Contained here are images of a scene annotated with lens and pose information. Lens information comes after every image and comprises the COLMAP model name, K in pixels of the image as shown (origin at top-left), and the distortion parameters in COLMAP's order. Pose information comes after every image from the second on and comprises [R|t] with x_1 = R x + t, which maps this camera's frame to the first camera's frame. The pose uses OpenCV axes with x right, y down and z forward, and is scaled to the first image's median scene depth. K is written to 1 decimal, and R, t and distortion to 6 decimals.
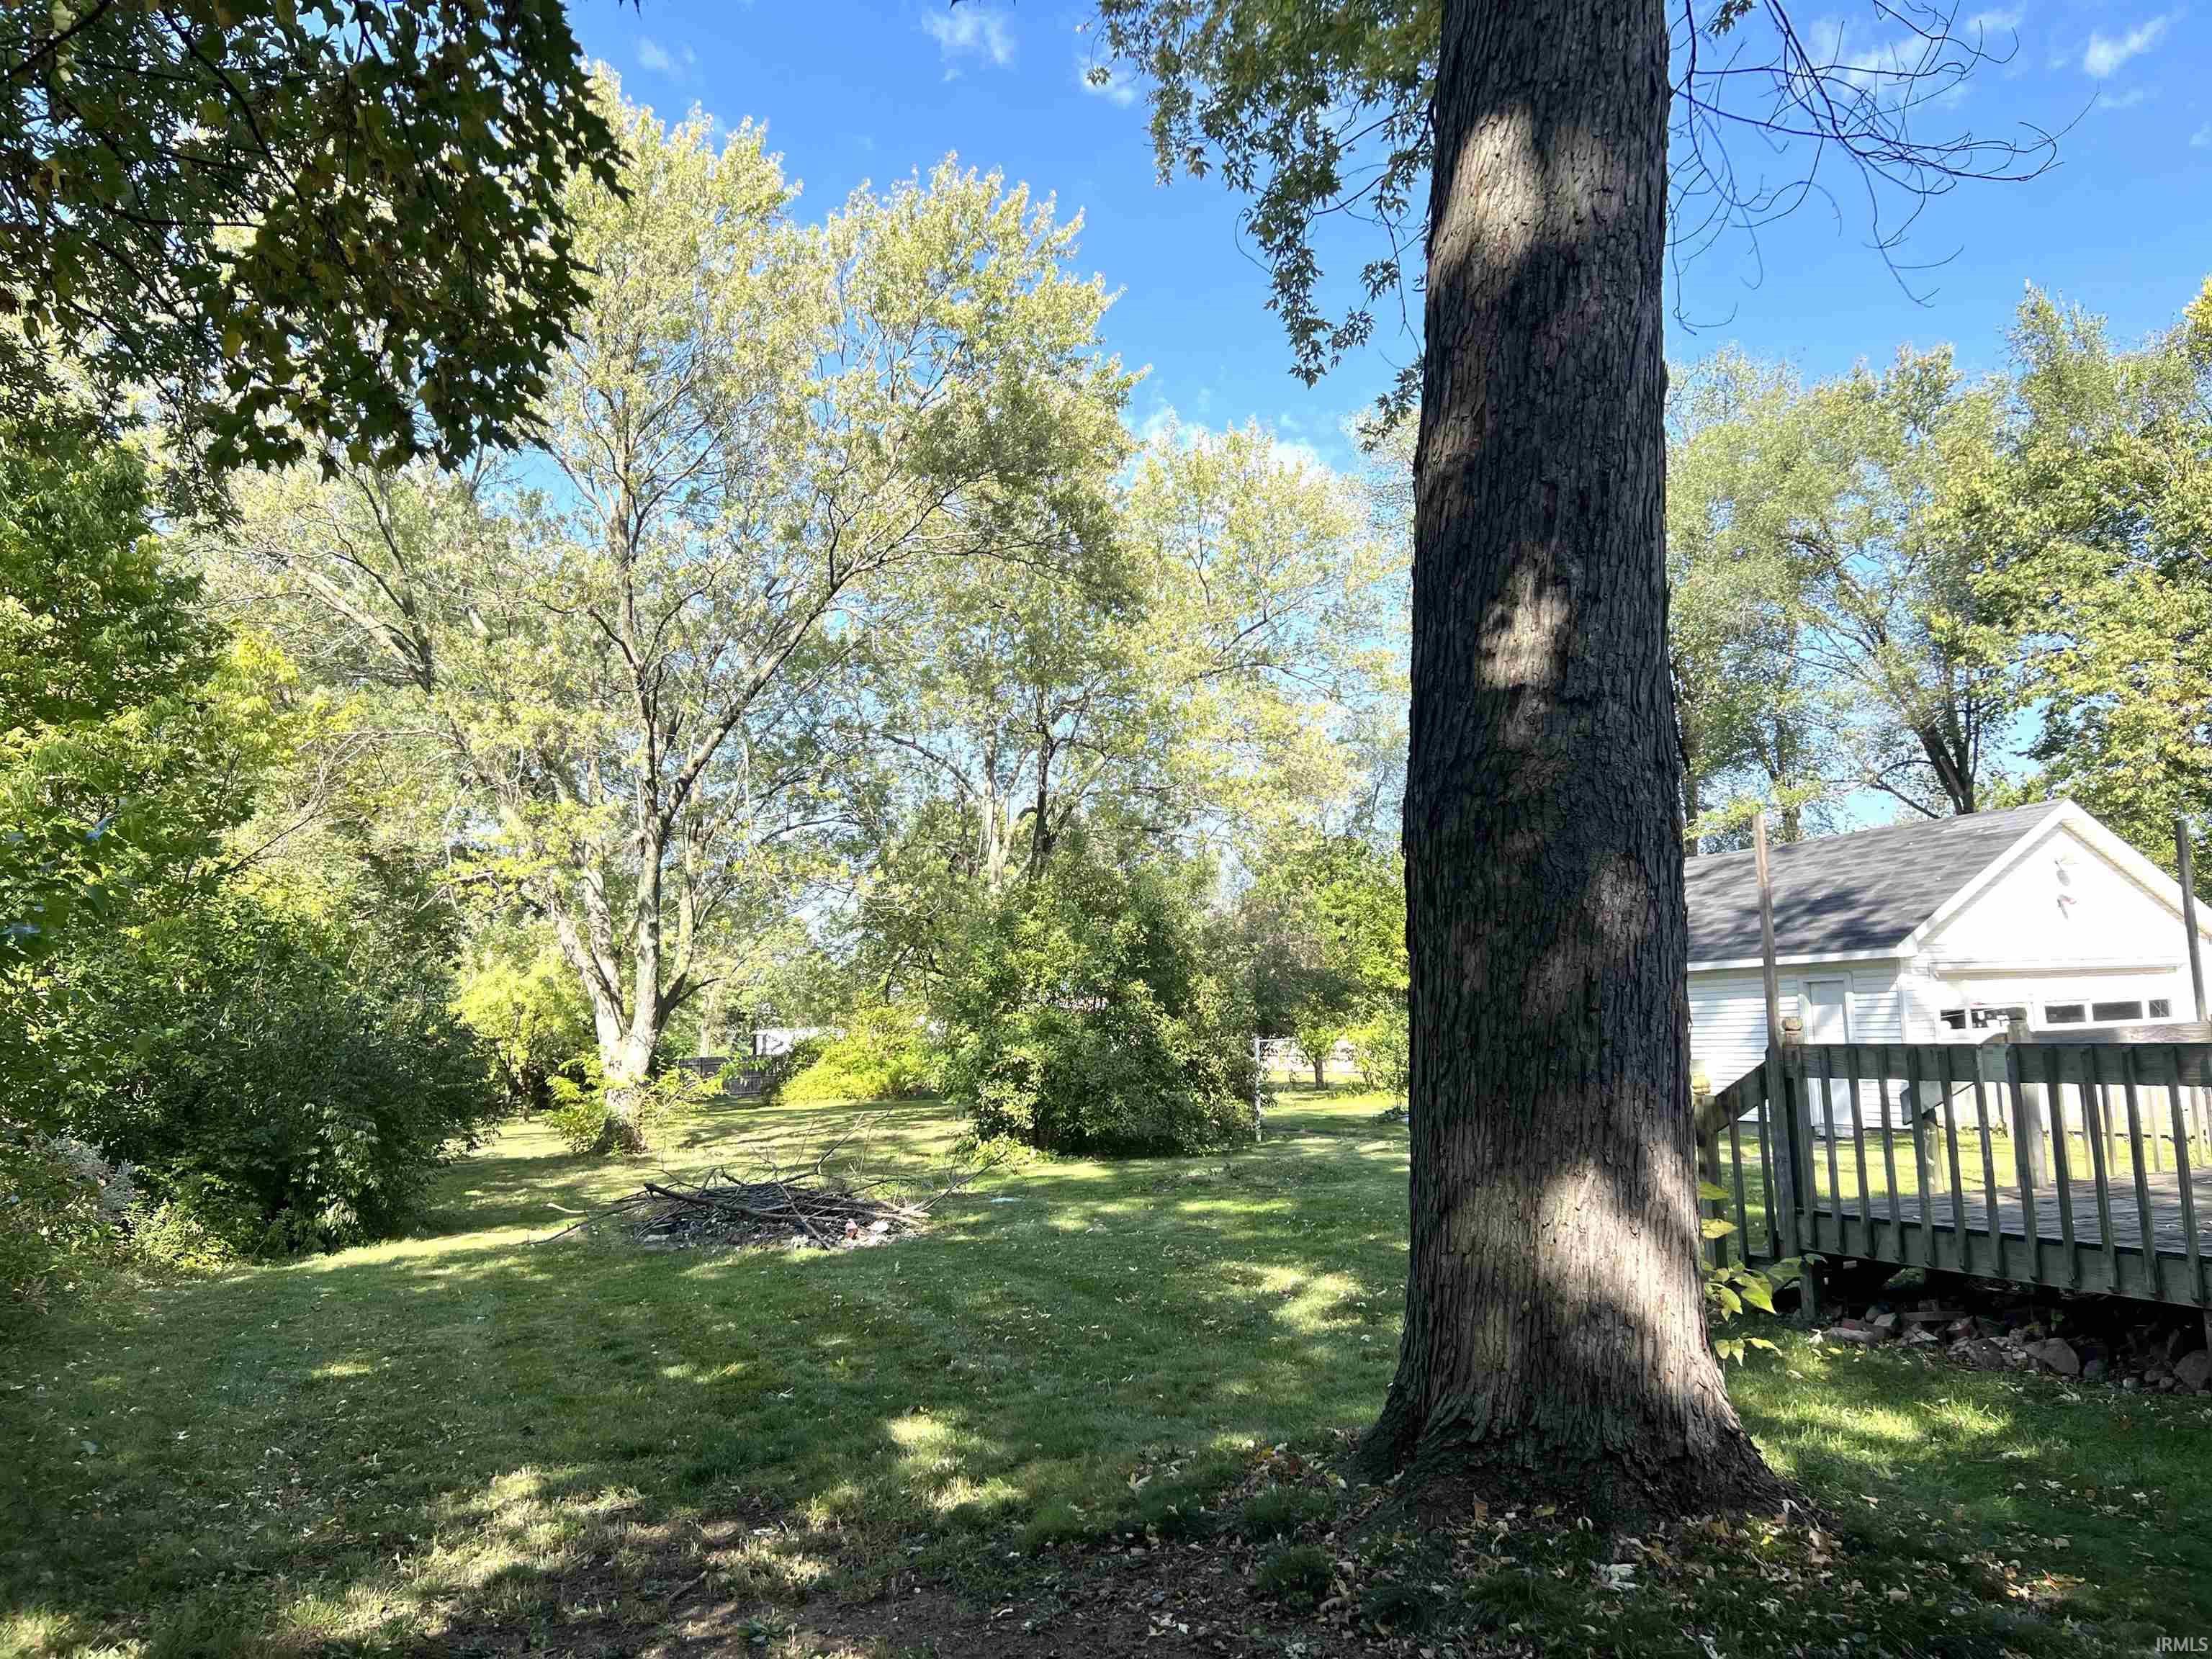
lens RADIAL K [[1679.5, 0, 1106.0], [0, 1679.5, 829.5], [0, 0, 1]] dist [0.086029, -0.079333]
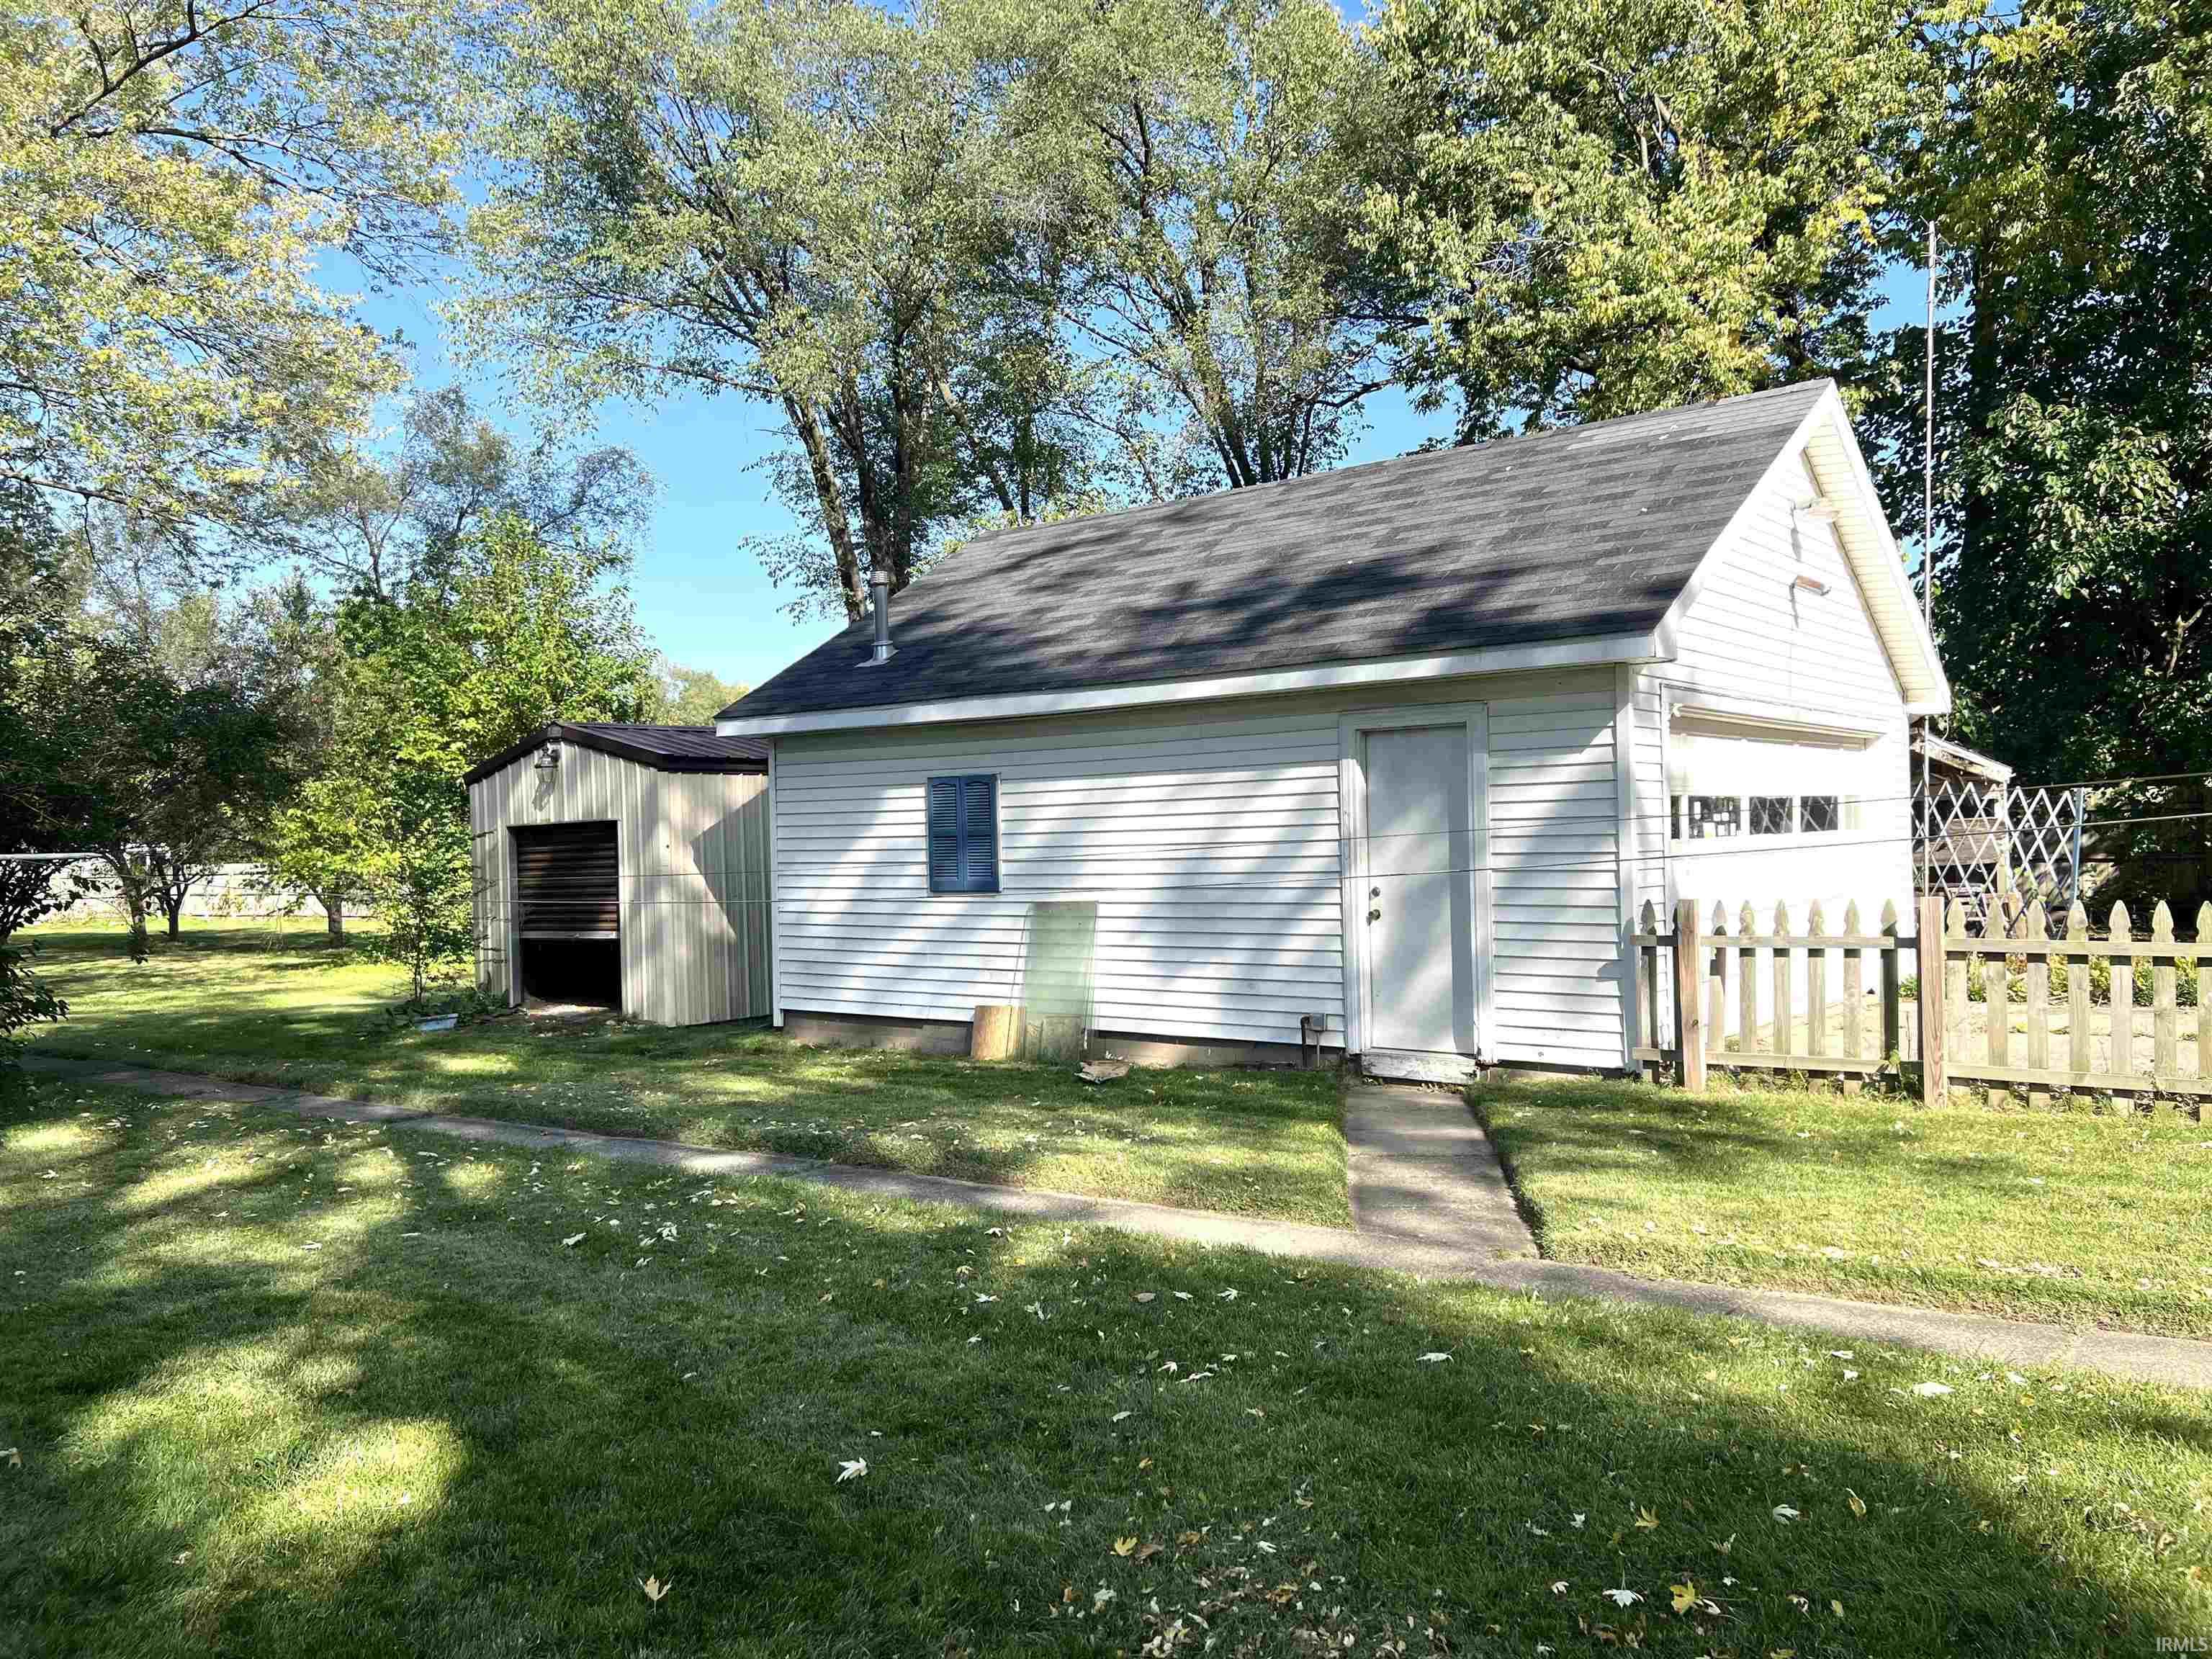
lens RADIAL K [[1679.5, 0, 1106.0], [0, 1679.5, 829.5], [0, 0, 1]] dist [0.086029, -0.079333]
pose [[0.873149, 0.027115, 0.486700, 0.133517], [-0.074264, 0.994196, 0.077843, 0.076274], [-0.481764, -0.104113, 0.870094, 0.593579]]
